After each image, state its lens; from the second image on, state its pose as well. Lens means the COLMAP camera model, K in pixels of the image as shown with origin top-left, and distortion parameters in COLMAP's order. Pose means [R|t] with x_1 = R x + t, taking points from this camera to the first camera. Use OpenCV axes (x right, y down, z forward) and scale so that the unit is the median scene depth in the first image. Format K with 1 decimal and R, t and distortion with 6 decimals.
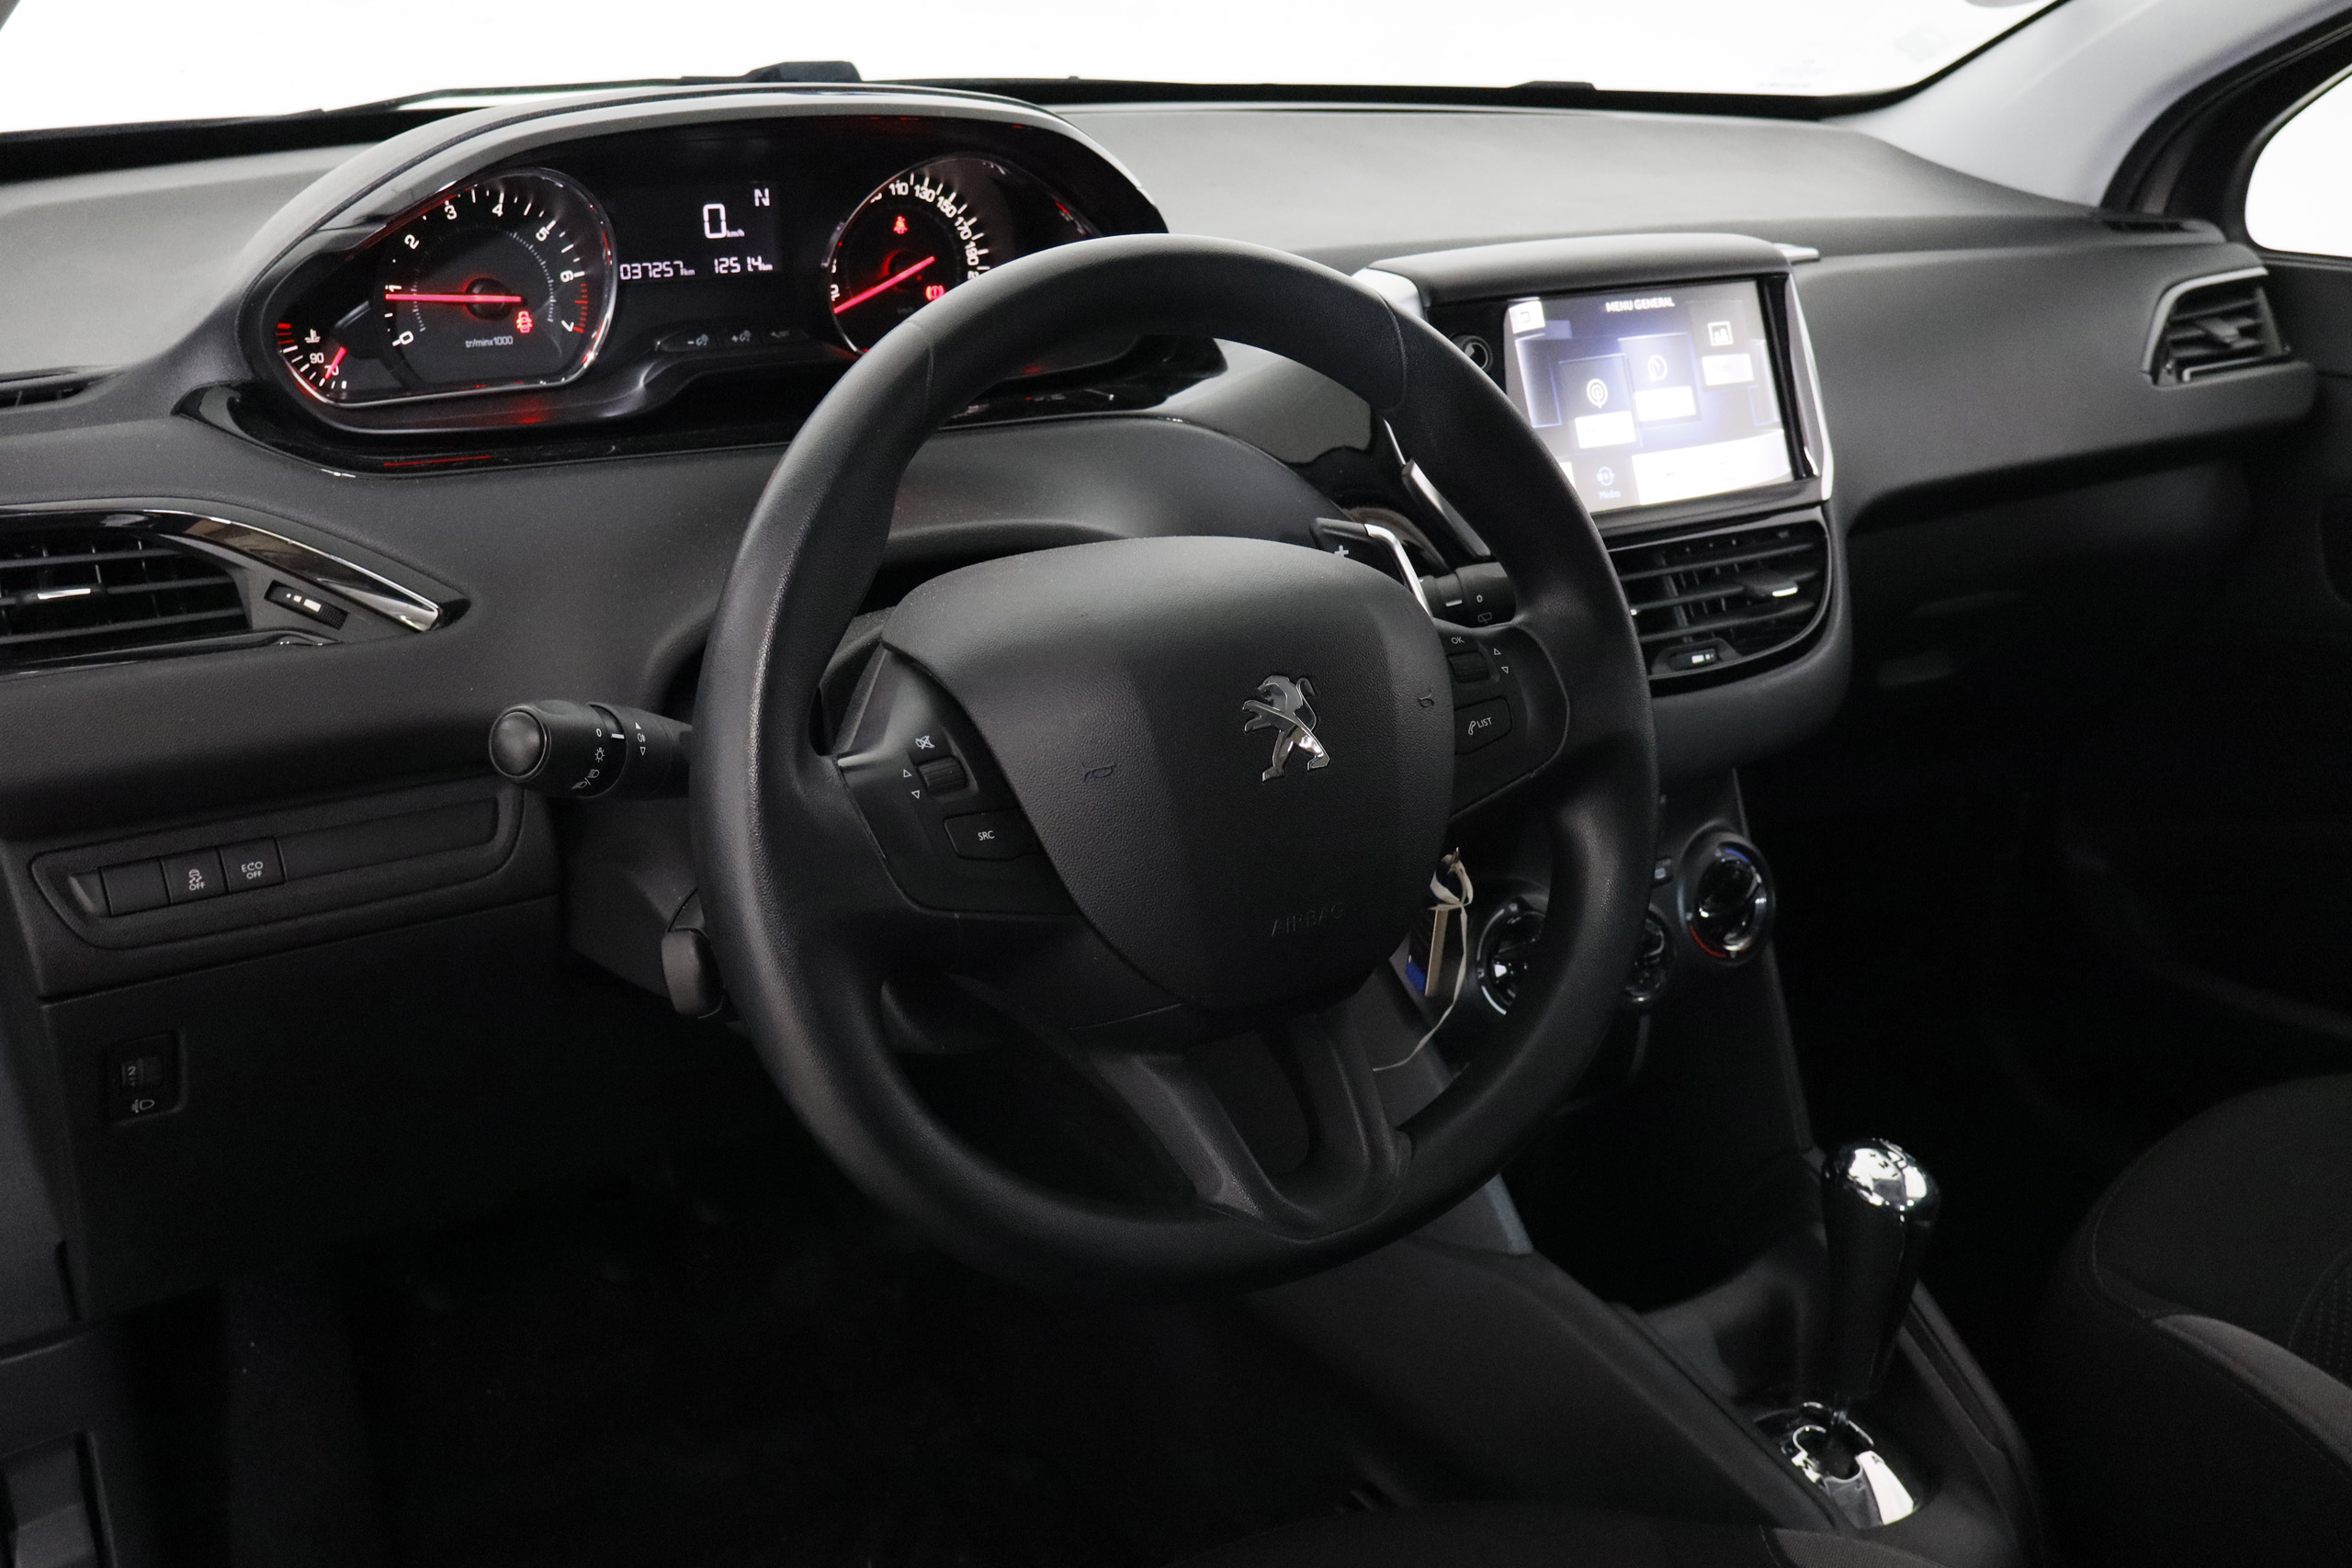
lens RADIAL K [[2429.5, 0, 1173.0], [0, 2429.5, 799.6], [0, 0, 1]] dist [0.064916, 0.000000]
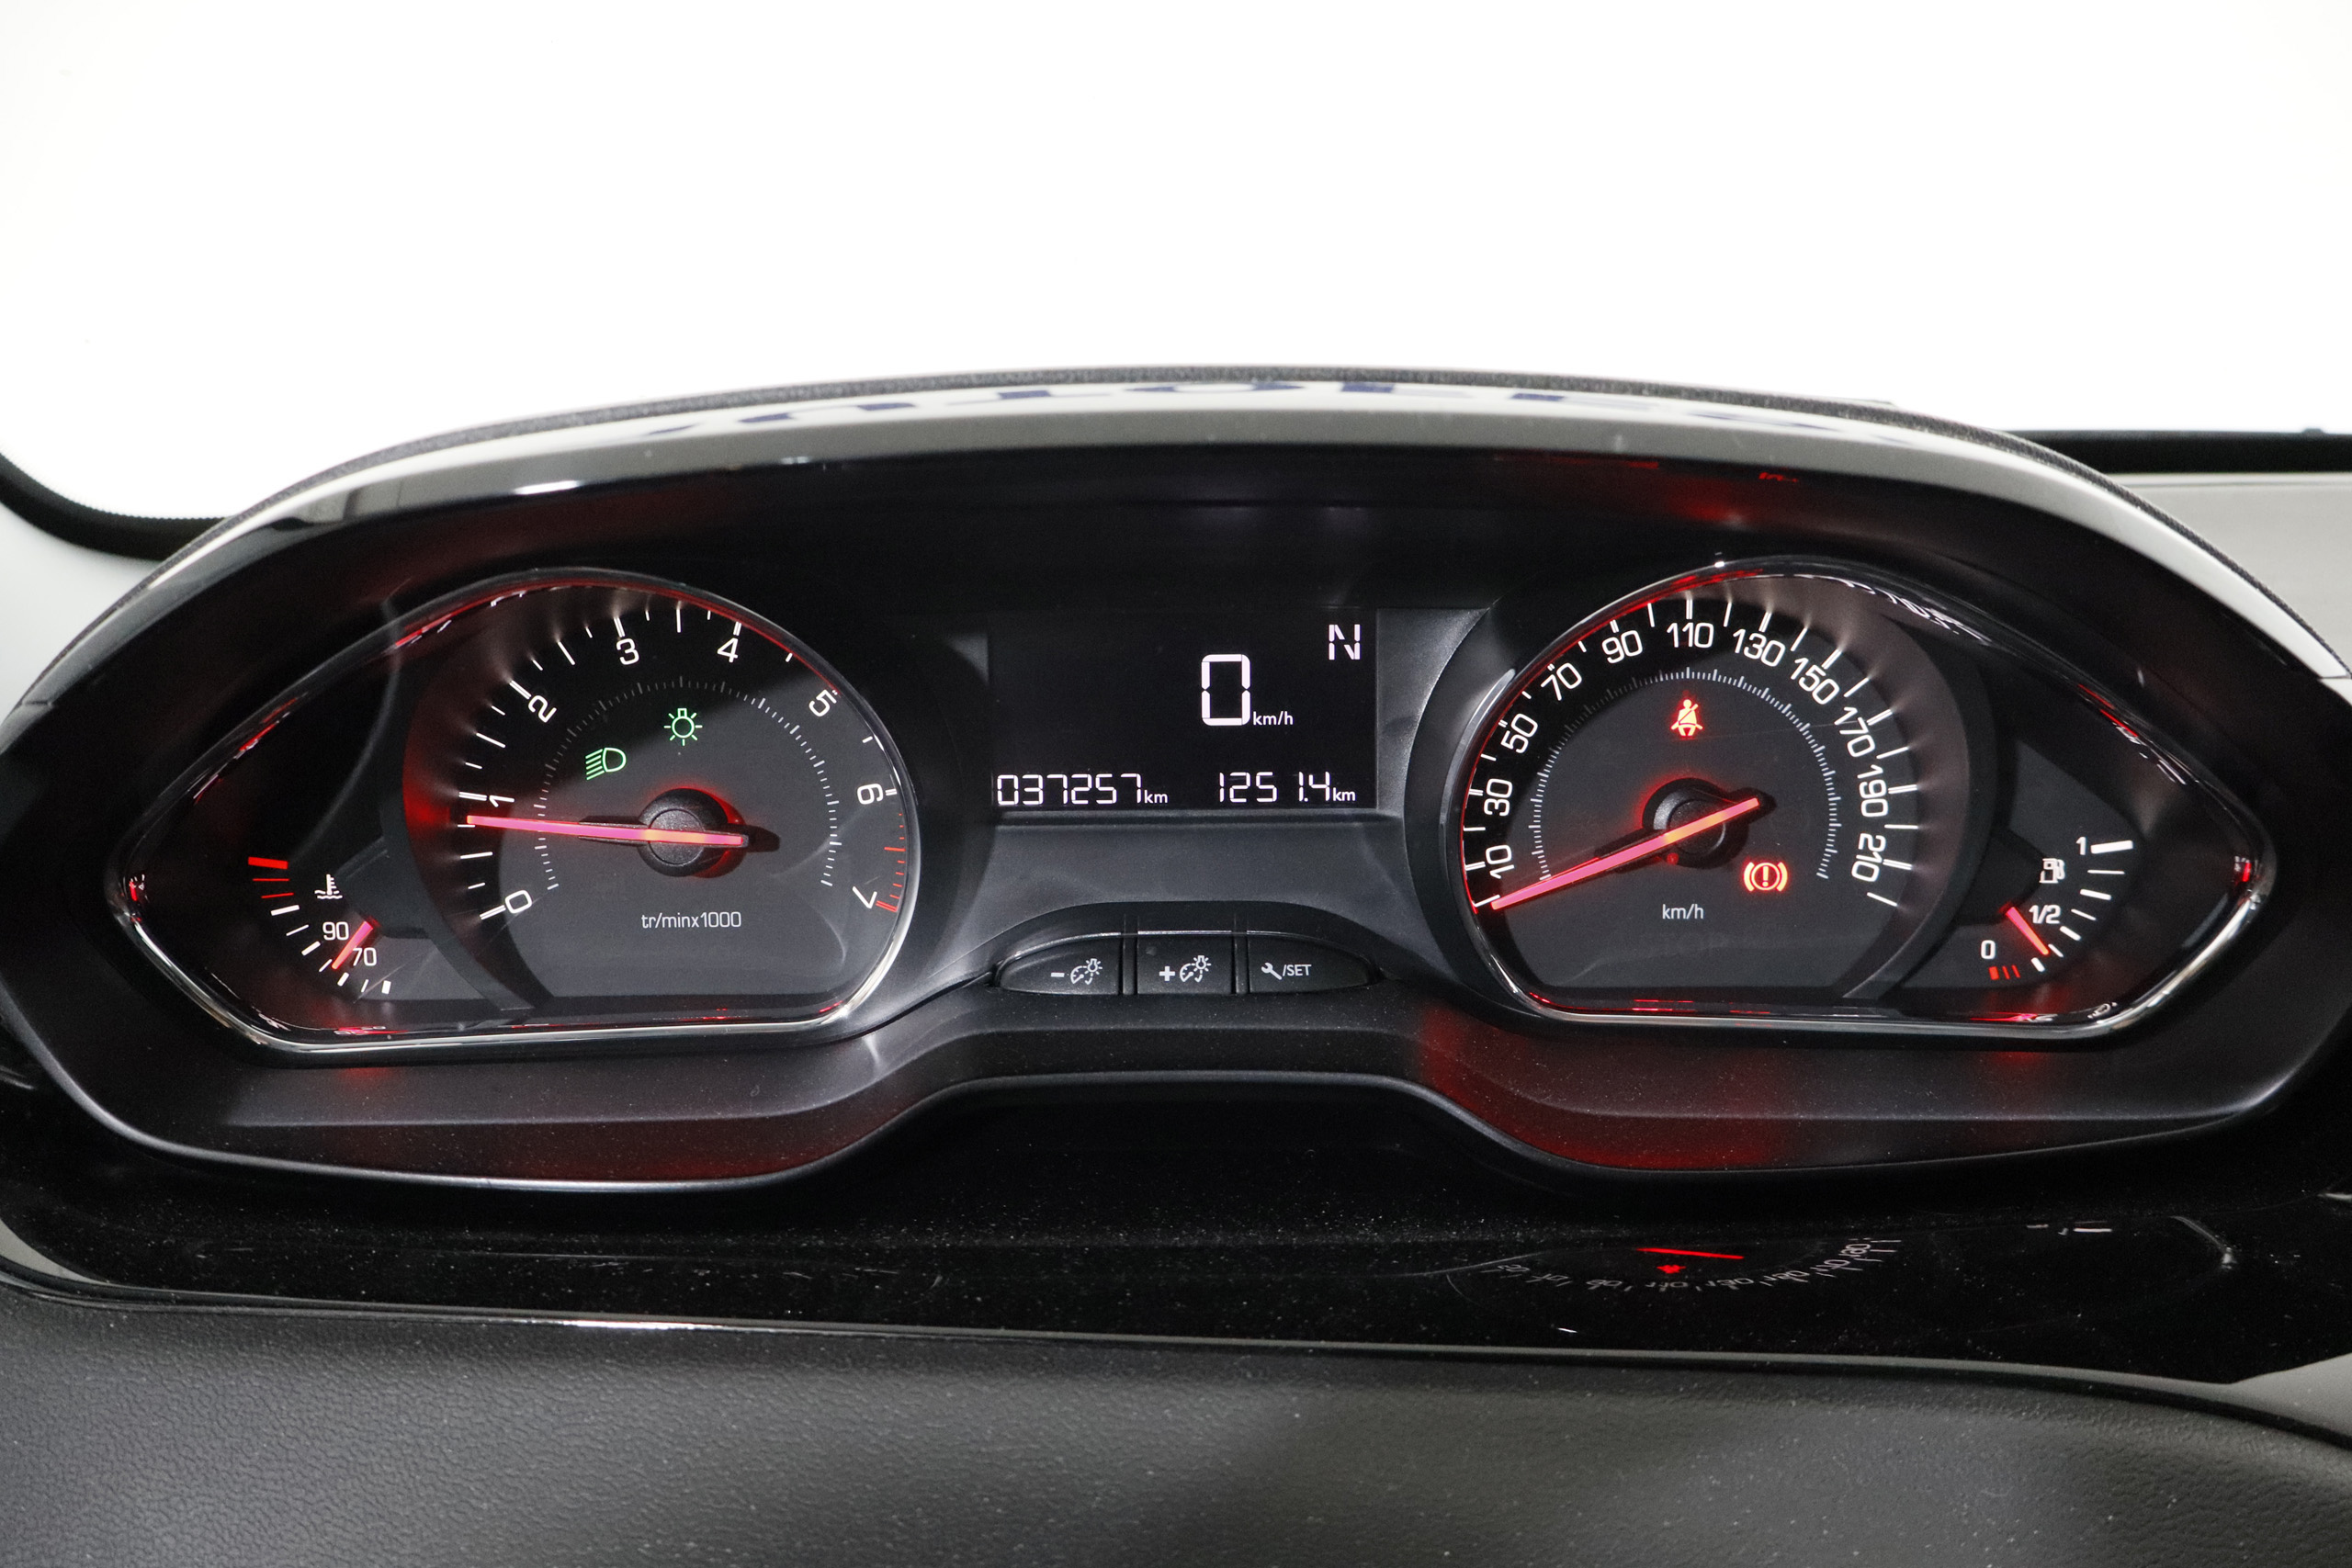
lens RADIAL K [[2016.6, 0, 1180.9], [0, 2016.6, 776.1], [0, 0, 1]] dist [0.007335, -0.004730]
pose [[0.835125, 0.093519, -0.542052, 0.004684], [-0.166686, 0.982132, -0.087363, -0.188165], [0.524196, 0.163311, 0.835792, 0.693263]]
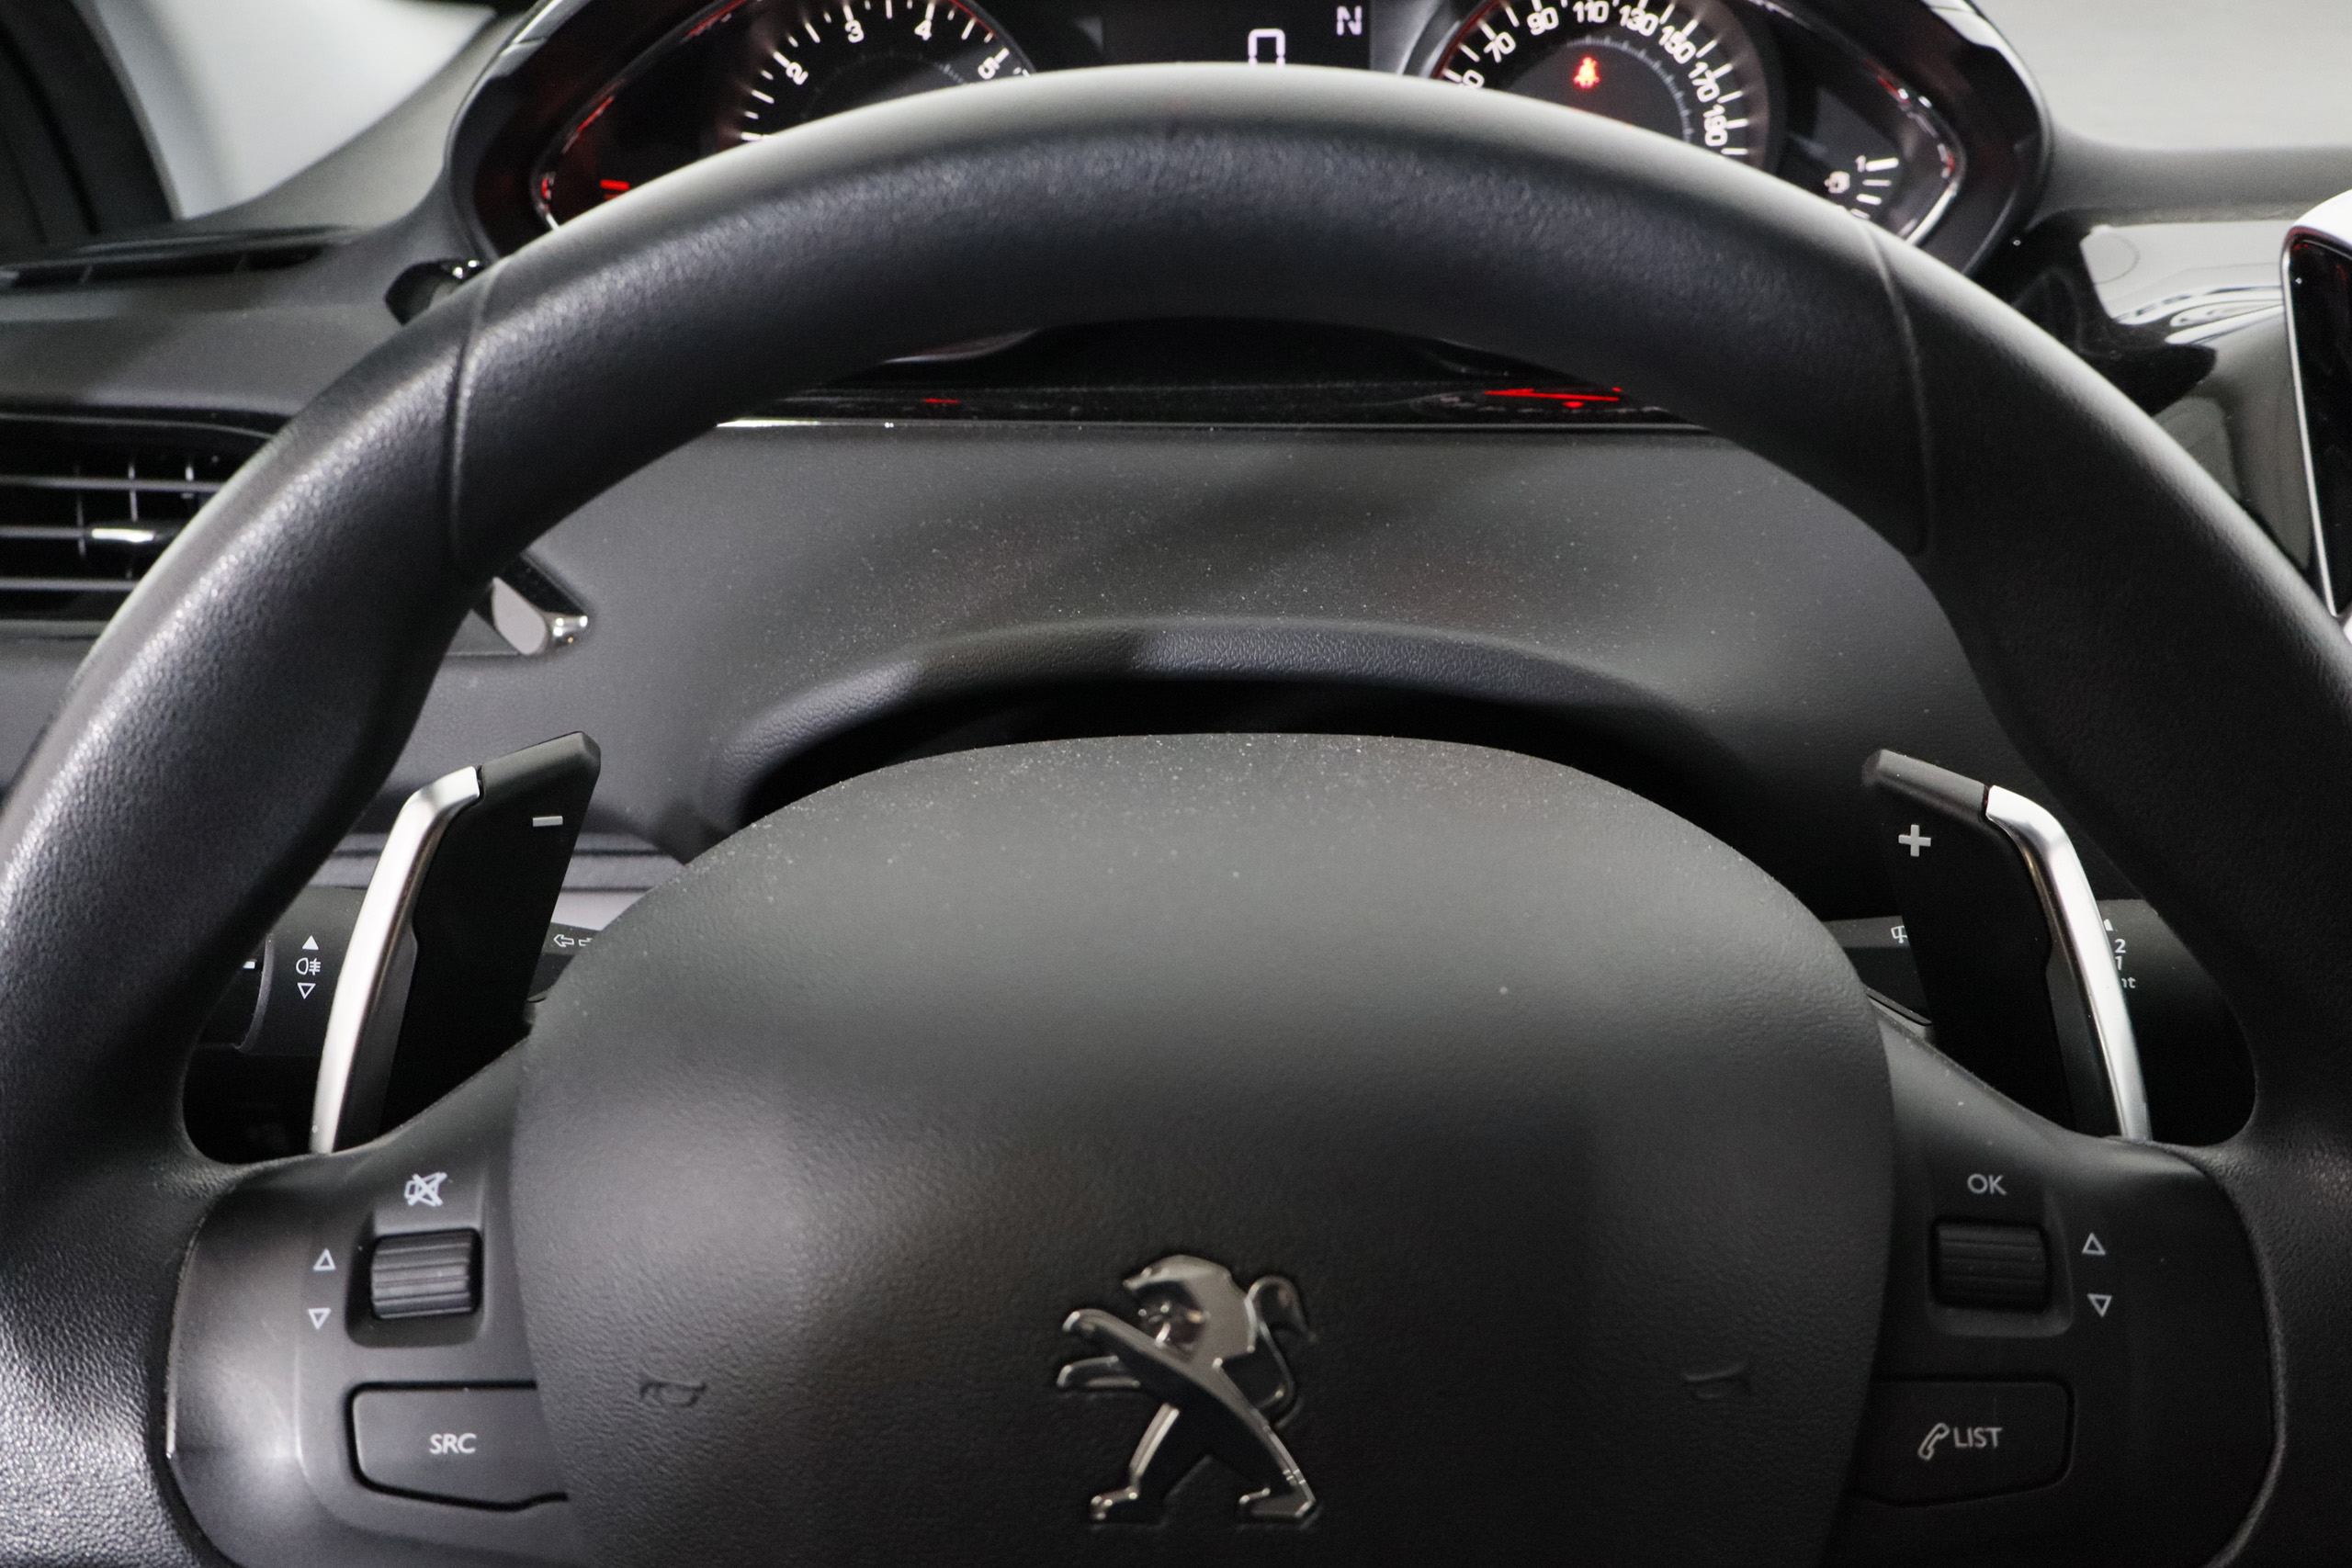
lens RADIAL K [[2221.2, 0, 1166.9], [0, 2221.2, 796.9], [0, 0, 1]] dist [0.021191, 0.000000]
pose [[0.806348, 0.209562, -0.553070, 0.152726], [-0.169215, 0.977776, 0.123778, -0.115519], [0.566718, -0.006220, 0.823889, 0.505862]]
